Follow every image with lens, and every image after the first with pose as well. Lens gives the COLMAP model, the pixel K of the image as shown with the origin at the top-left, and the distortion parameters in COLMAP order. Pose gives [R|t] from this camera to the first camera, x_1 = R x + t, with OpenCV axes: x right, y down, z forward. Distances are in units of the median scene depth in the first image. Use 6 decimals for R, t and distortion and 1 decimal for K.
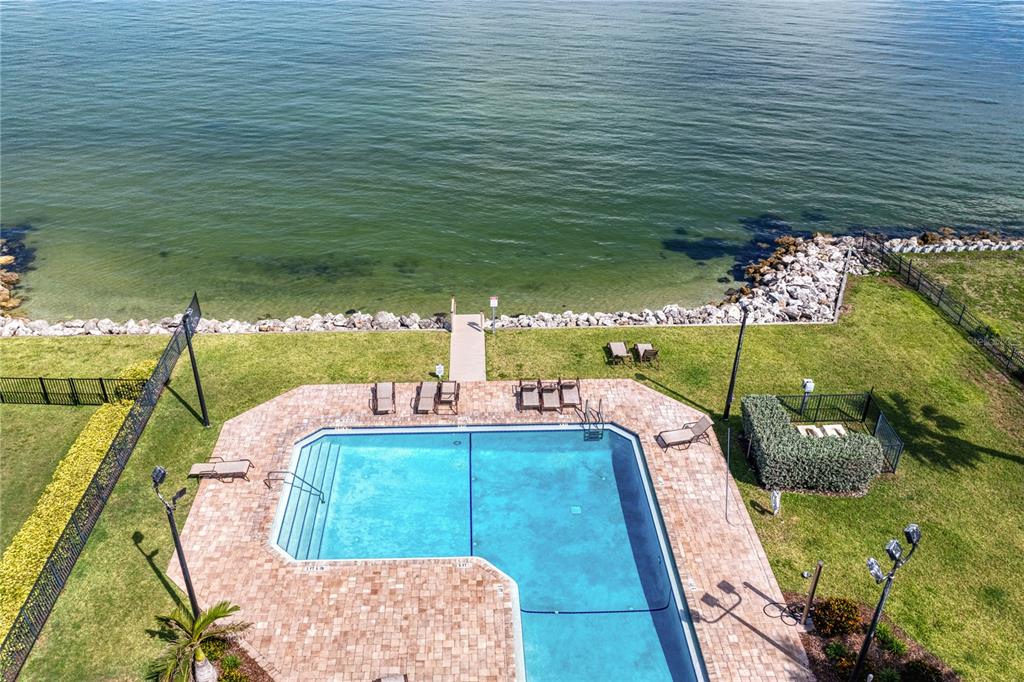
lens RADIAL K [[854.9, 0, 488.4], [0, 854.9, 337.8], [0, 0, 1]] dist [-0.017327, -0.017132]
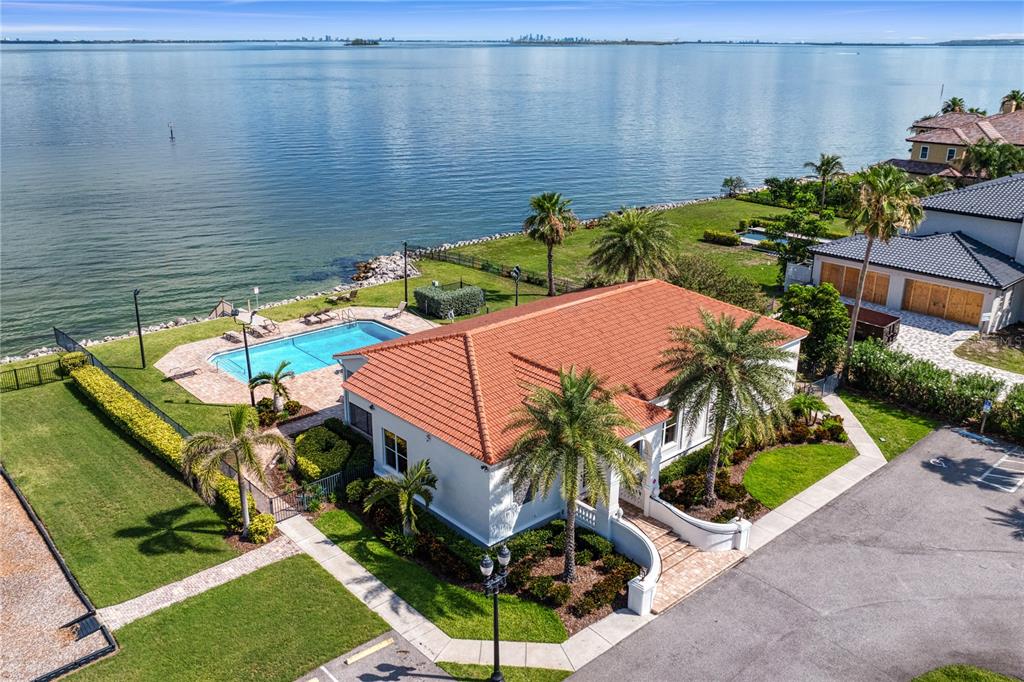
lens RADIAL K [[854.9, 0, 488.4], [0, 854.9, 337.8], [0, 0, 1]] dist [-0.017327, -0.017132]
pose [[0.769582, -0.201681, 0.605862, -0.844764], [0.320666, 0.942560, -0.093557, 0.435732], [-0.552193, 0.266279, 0.790049, -0.701130]]
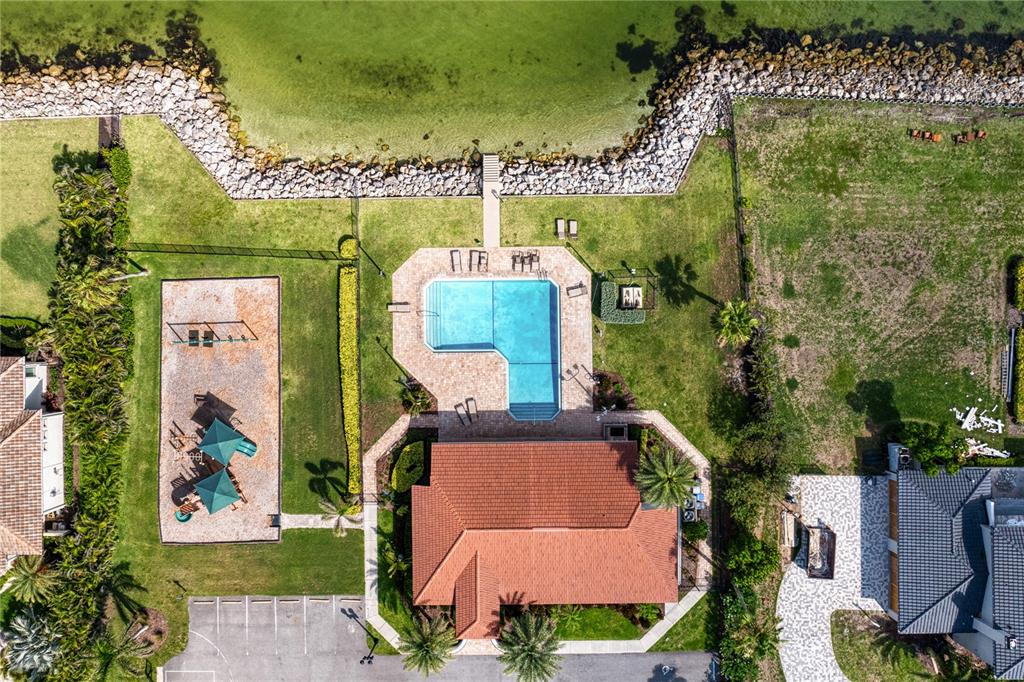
lens RADIAL K [[854.9, 0, 488.4], [0, 854.9, 337.8], [0, 0, 1]] dist [-0.017327, -0.017132]
pose [[0.999858, 0.016740, 0.002010, -0.038865], [-0.010428, 0.520253, 0.853949, -2.017940], [0.013250, -0.853848, 0.520353, -0.448639]]
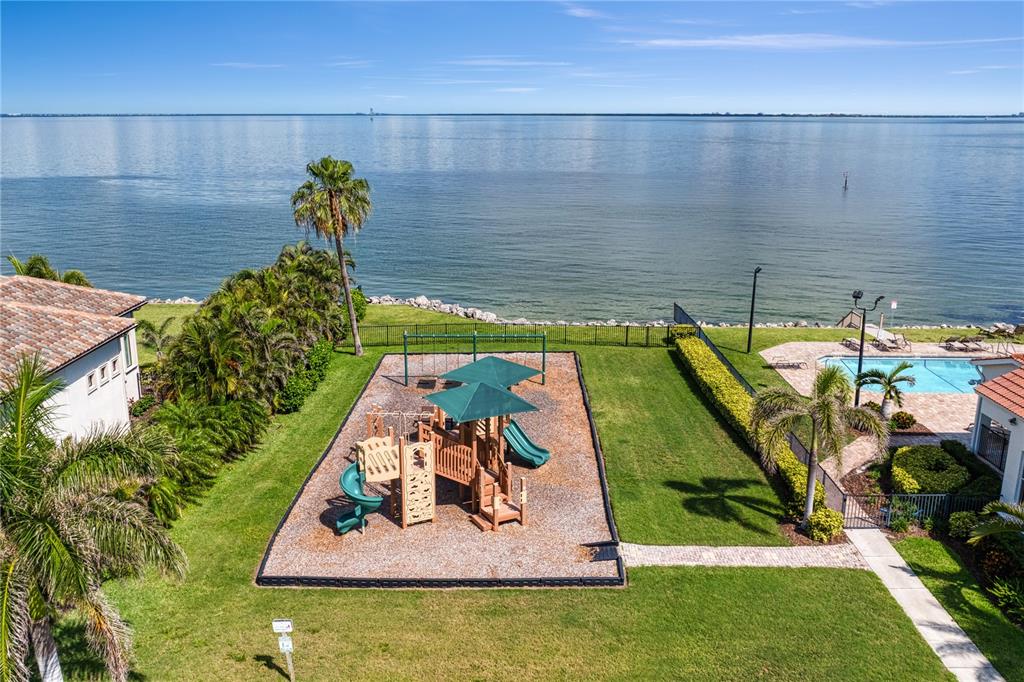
lens RADIAL K [[854.9, 0, 488.4], [0, 854.9, 337.8], [0, 0, 1]] dist [-0.017327, -0.017132]
pose [[0.998462, 0.021334, -0.051176, -0.757024], [-0.034748, 0.960032, -0.277724, 0.546713], [0.043205, 0.279075, 0.959297, -0.514817]]
